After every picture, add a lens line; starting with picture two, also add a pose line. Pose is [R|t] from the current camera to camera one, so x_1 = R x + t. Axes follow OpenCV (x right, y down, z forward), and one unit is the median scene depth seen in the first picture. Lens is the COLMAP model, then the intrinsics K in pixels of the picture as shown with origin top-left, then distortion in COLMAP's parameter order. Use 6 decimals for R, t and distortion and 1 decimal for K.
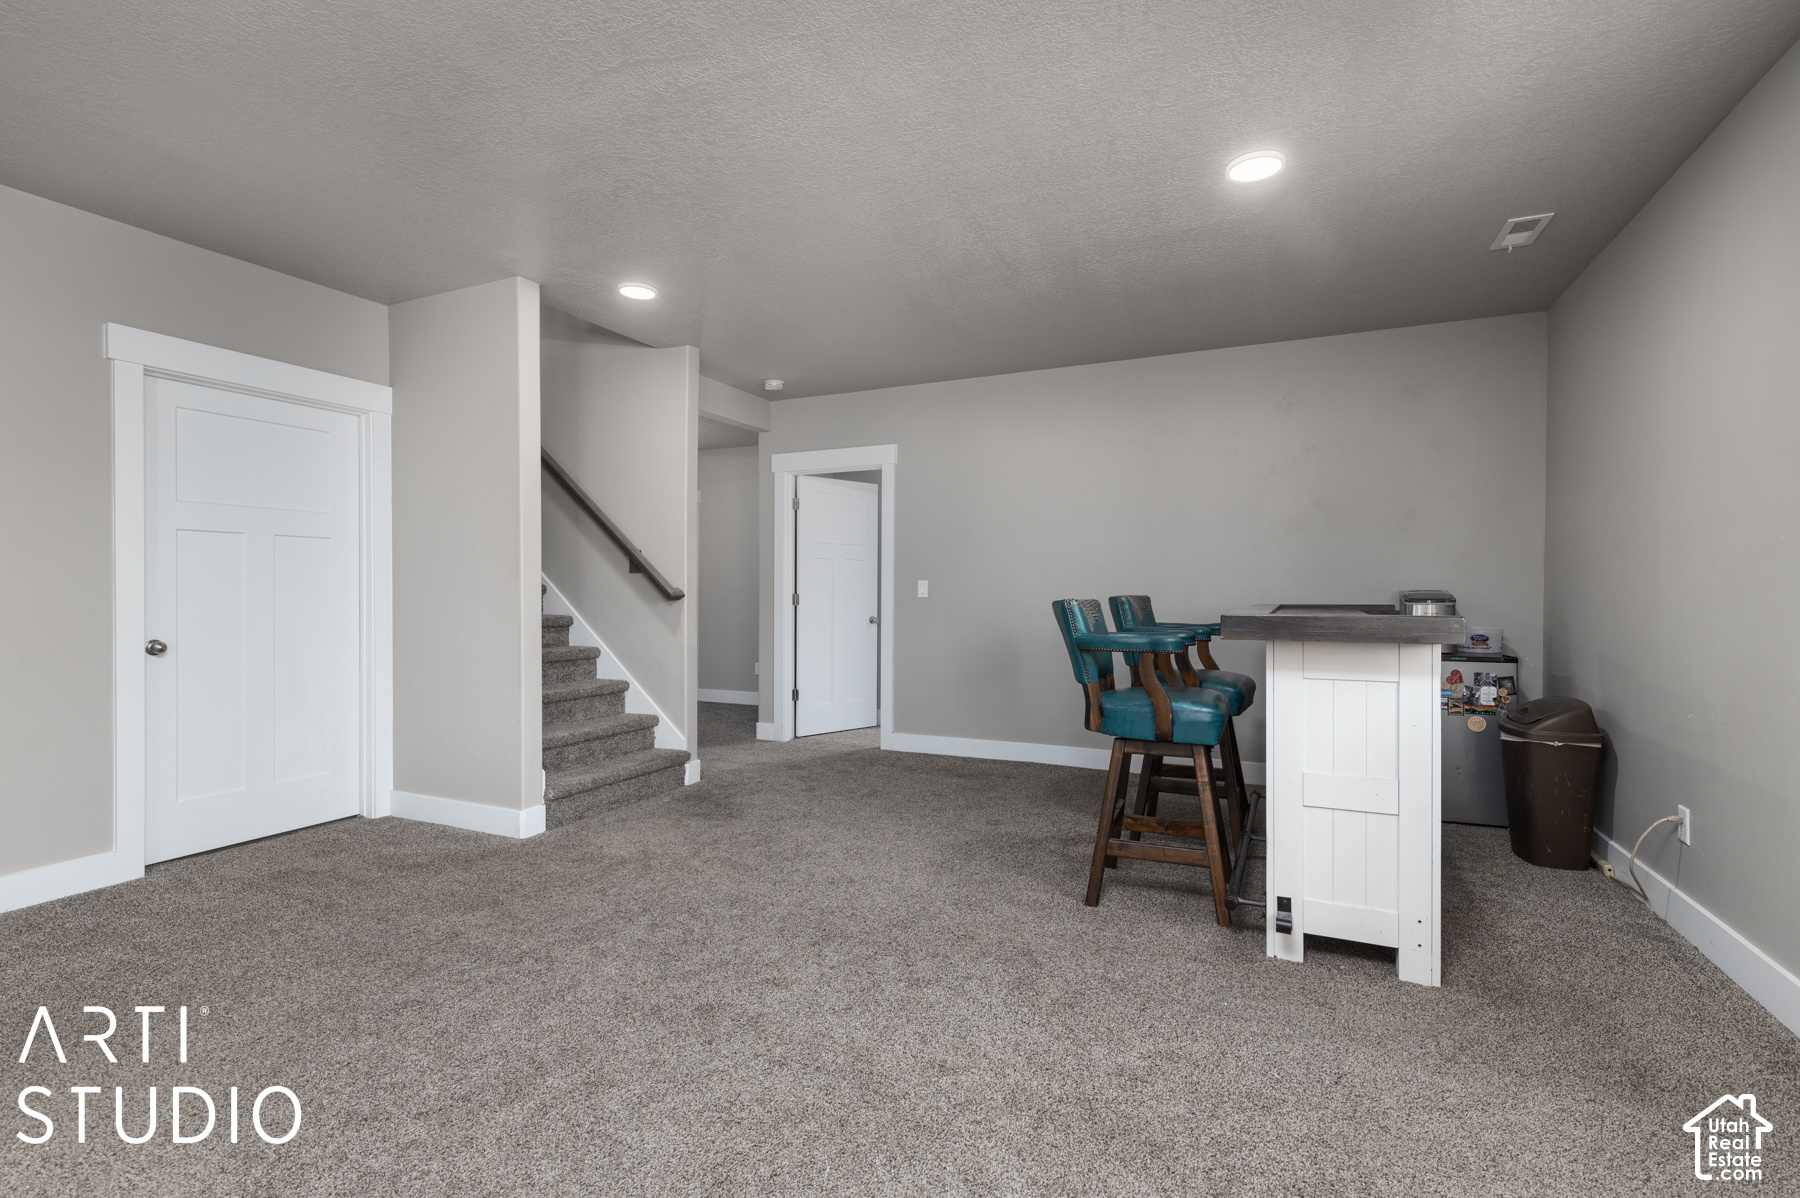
lens RADIAL K [[828.2, 0, 898.6], [0, 828.2, 593.2], [0, 0, 1]] dist [0.008090, -0.001032]
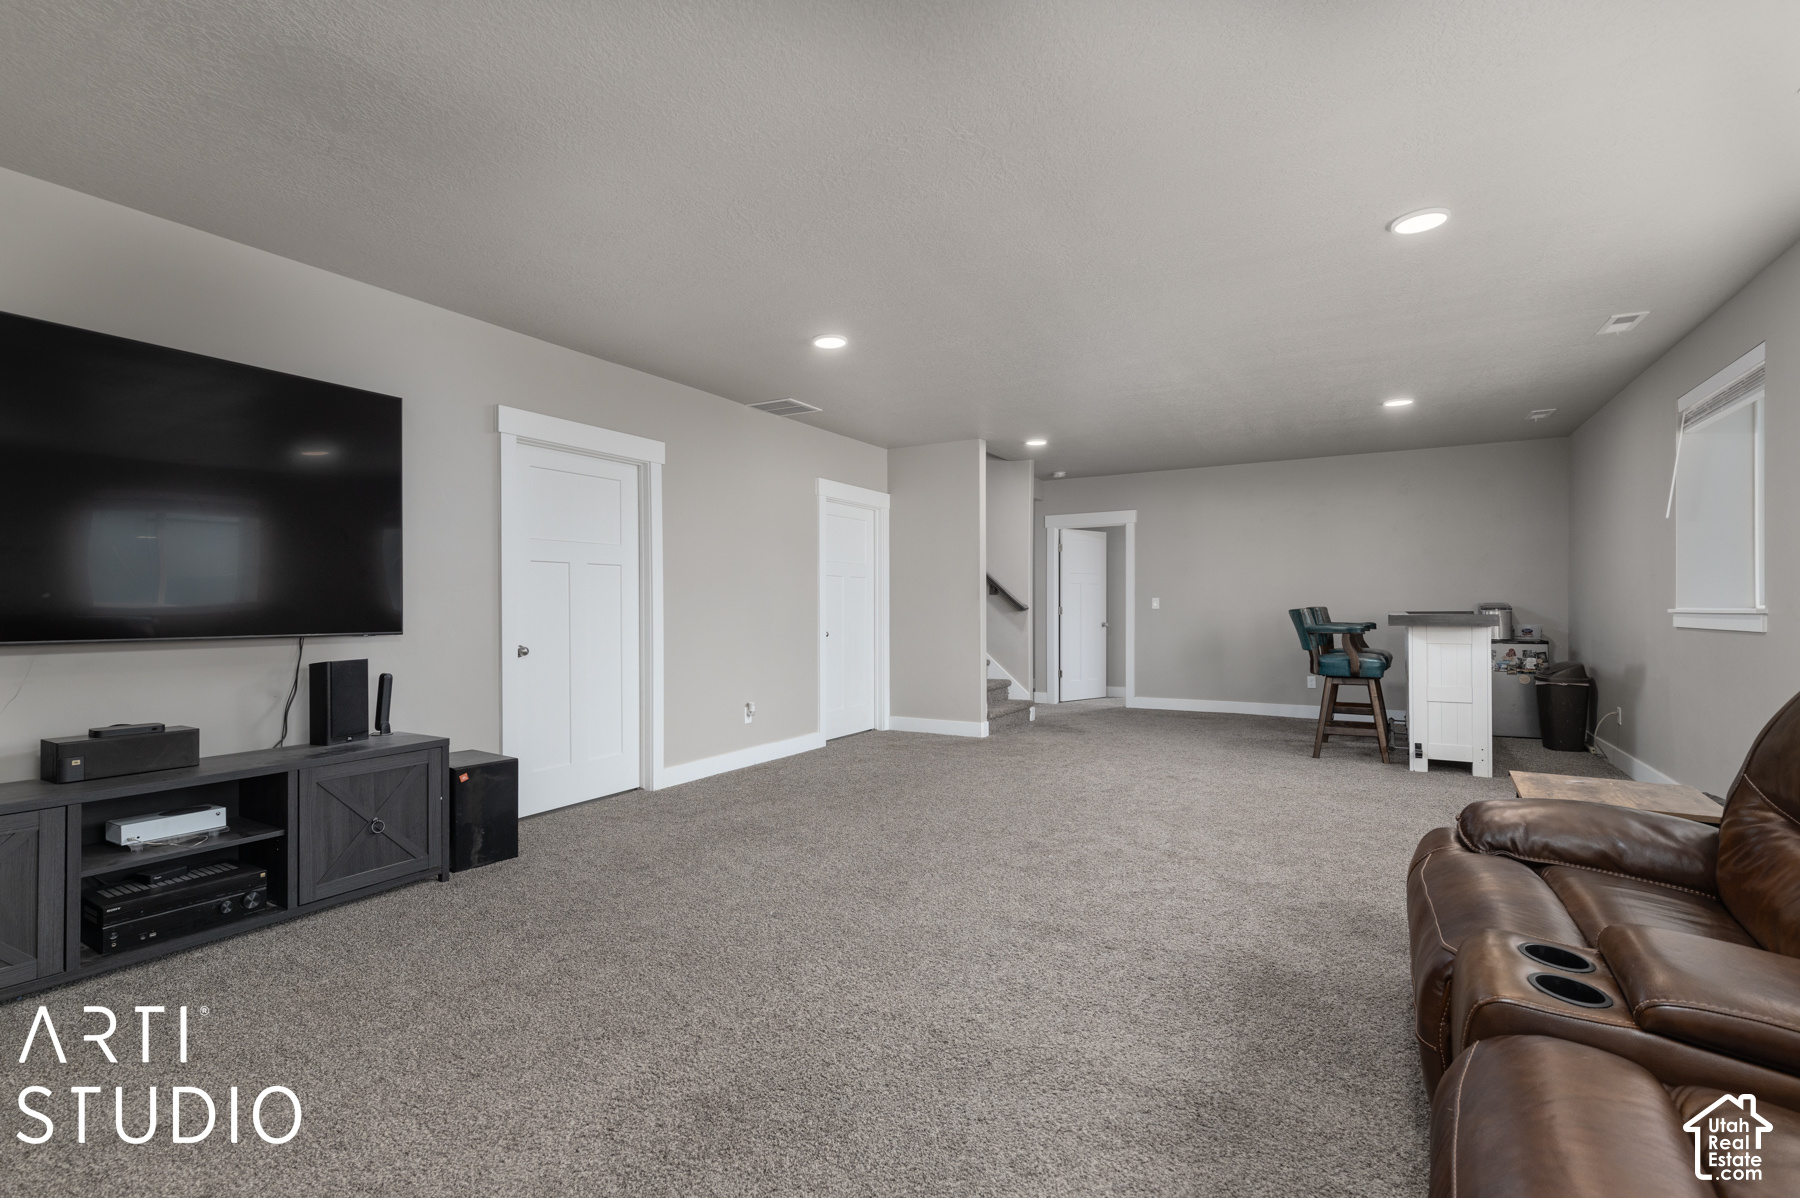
lens RADIAL K [[828.2, 0, 895.8], [0, 828.2, 601.6], [0, 0, 1]] dist [0.008090, -0.001032]
pose [[0.996566, -0.005300, -0.082635, -0.508391], [0.004719, 0.999963, -0.007233, 0.000410], [0.082671, 0.006818, 0.996554, -0.911059]]
